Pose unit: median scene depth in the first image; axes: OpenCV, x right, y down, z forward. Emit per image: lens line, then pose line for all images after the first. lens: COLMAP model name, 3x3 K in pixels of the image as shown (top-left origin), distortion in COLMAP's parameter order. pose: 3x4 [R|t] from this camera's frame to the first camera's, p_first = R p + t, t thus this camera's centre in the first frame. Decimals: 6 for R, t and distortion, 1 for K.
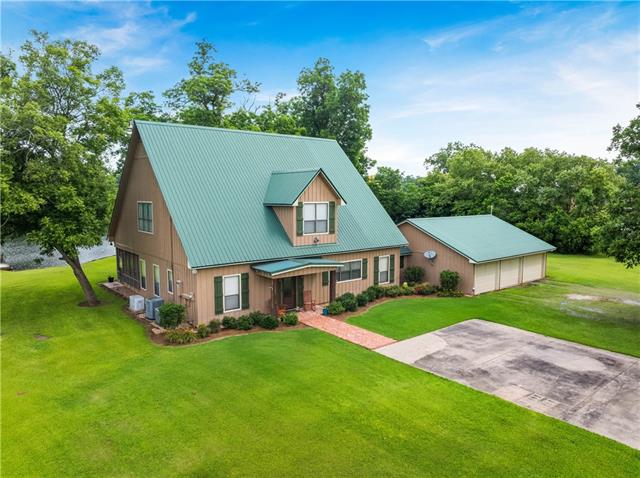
lens RADIAL K [[454.8, 0, 320.7], [0, 454.8, 240.2], [0, 0, 1]] dist [-0.073879, -0.002202]
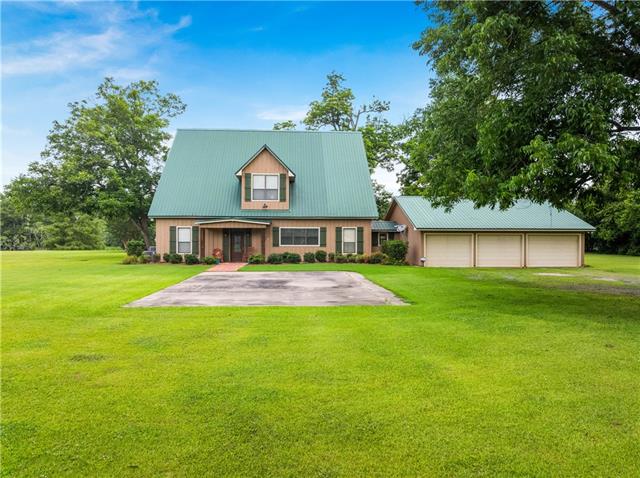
lens RADIAL K [[454.8, 0, 320.8], [0, 454.8, 236.2], [0, 0, 1]] dist [-0.073879, -0.002202]
pose [[0.821631, 0.000106, -0.570020, 0.763749], [-0.062012, 0.994081, -0.089201, 0.170873], [0.566637, 0.108638, 0.816774, 0.129006]]
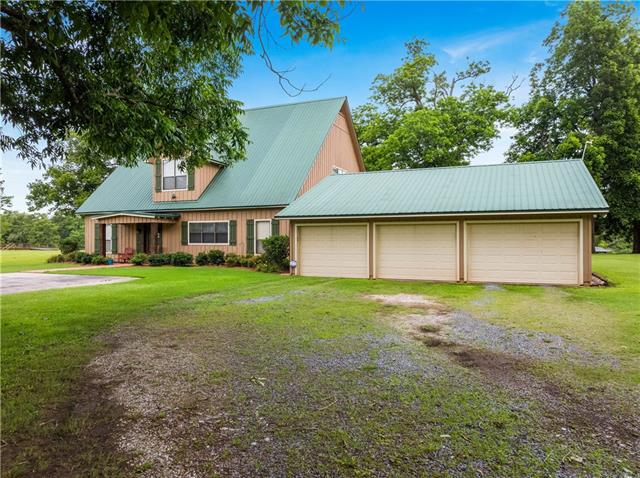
lens RADIAL K [[454.8, 0, 319.9], [0, 454.8, 241.2], [0, 0, 1]] dist [-0.073879, -0.002202]
pose [[0.475615, -0.000036, -0.879654, 0.979587], [-0.089080, 0.994857, -0.048205, 0.113107], [0.875132, 0.101287, 0.473166, 0.810501]]
